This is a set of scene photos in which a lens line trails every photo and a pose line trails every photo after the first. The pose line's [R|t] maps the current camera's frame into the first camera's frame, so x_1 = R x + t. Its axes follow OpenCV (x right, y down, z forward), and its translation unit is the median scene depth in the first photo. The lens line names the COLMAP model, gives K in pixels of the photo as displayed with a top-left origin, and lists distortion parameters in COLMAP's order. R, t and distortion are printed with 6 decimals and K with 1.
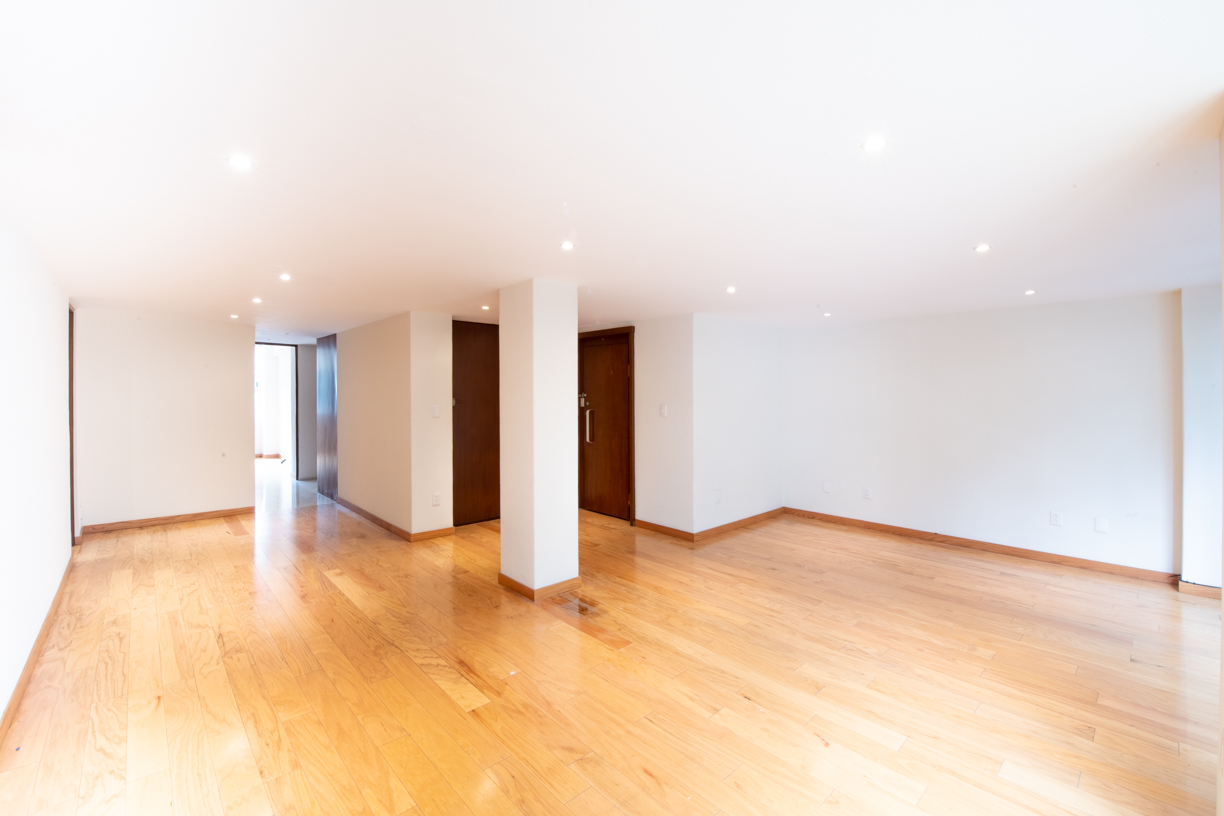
lens RADIAL K [[517.7, 0, 616.5], [0, 517.7, 401.3], [0, 0, 1]] dist [-0.018669, -0.000746]
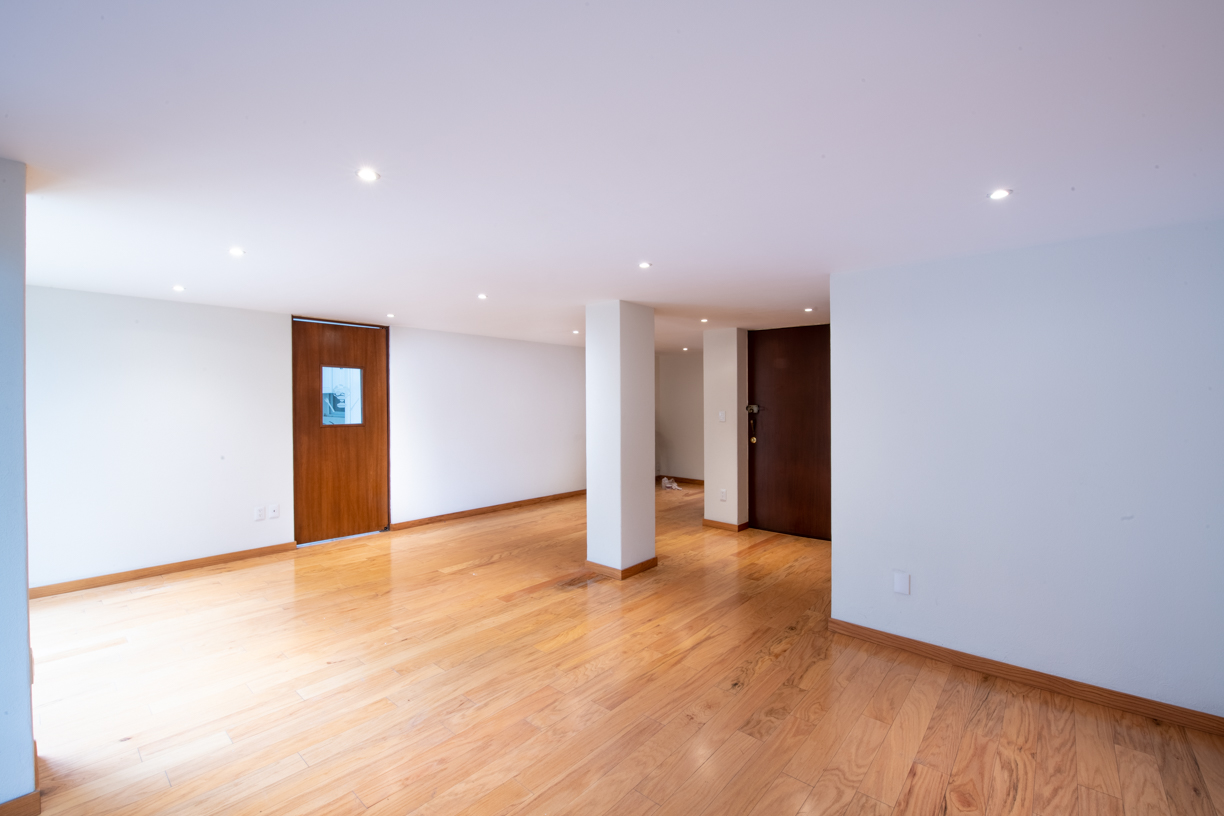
lens RADIAL K [[517.7, 0, 616.5], [0, 517.7, 401.3], [0, 0, 1]] dist [-0.018669, -0.000746]
pose [[0.112834, 0.001773, -0.993612, 1.088512], [-0.020313, 0.999794, -0.000523, -0.010432], [0.993406, 0.020242, 0.112847, 0.949165]]
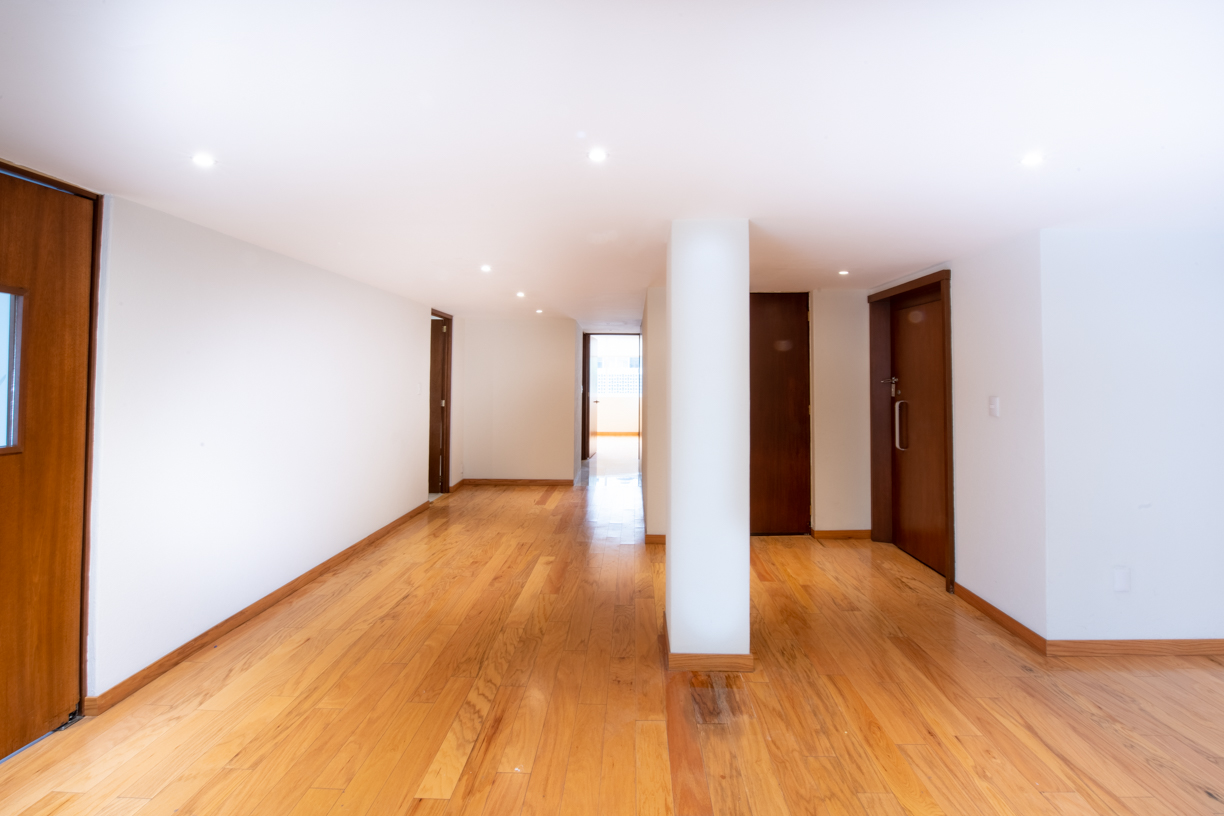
lens RADIAL K [[532.4, 0, 616.5], [0, 532.4, 357.2], [0, 0, 1]] dist [-0.008965, -0.004351]
pose [[0.710069, -0.029551, -0.703512, 0.323533], [-0.009778, 0.998609, -0.051816, -0.003067], [0.704064, 0.043671, 0.708792, 0.422152]]
